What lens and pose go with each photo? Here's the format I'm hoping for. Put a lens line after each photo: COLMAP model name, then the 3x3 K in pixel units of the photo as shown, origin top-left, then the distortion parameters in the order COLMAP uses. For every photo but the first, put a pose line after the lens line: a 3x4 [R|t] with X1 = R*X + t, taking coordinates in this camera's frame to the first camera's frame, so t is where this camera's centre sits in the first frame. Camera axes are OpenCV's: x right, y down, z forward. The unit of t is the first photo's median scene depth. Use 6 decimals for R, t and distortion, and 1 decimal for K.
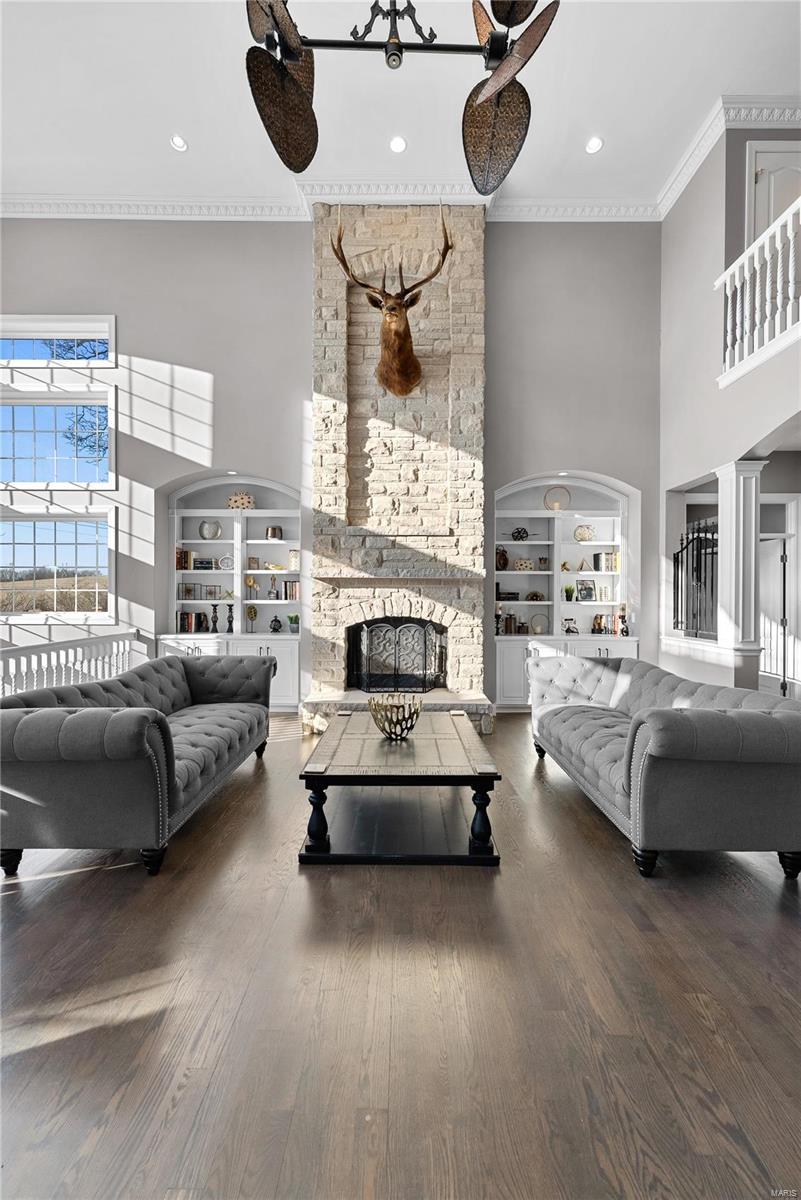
lens RADIAL K [[488.1, 0, 394.0], [0, 488.1, 601.8], [0, 0, 1]] dist [0.003494, -0.000192]
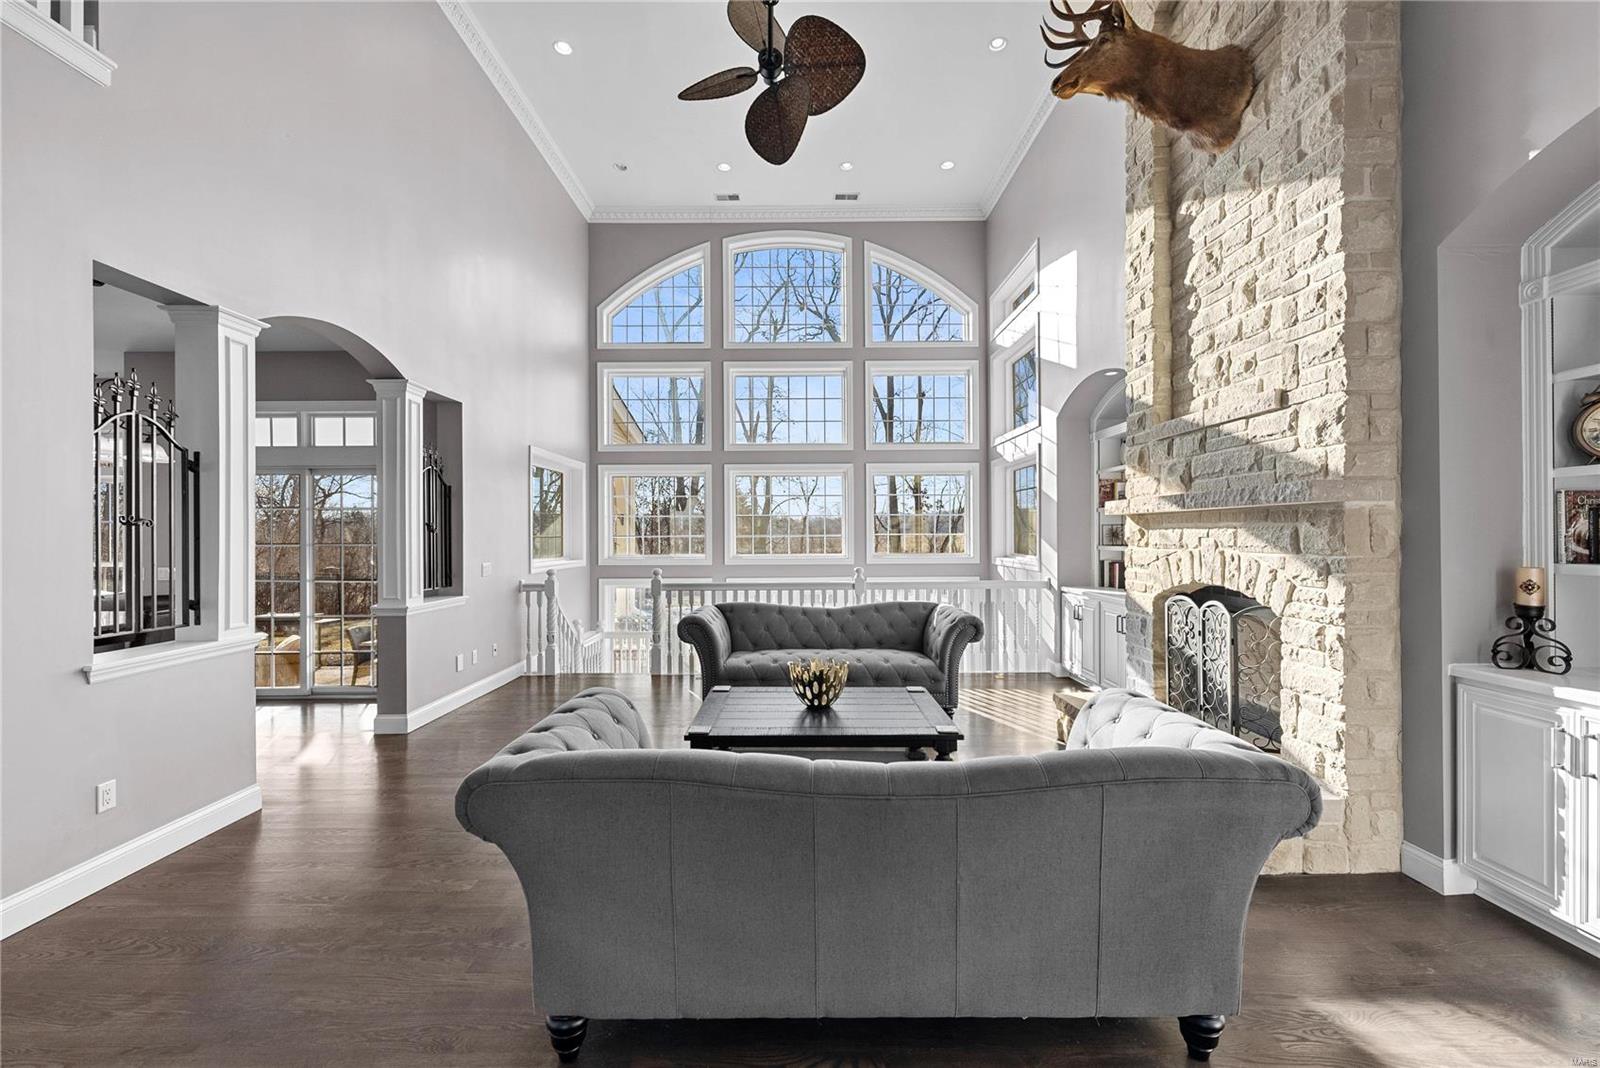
lens RADIAL K [[650.8, 0, 783.7], [0, 650.8, 532.6], [0, 0, 1]] dist [0.003494, -0.000192]
pose [[-0.017877, -0.005942, -0.999823, 0.762878], [0.001343, 0.999981, -0.005967, -0.022850], [0.999839, -0.001449, -0.017868, 0.611341]]
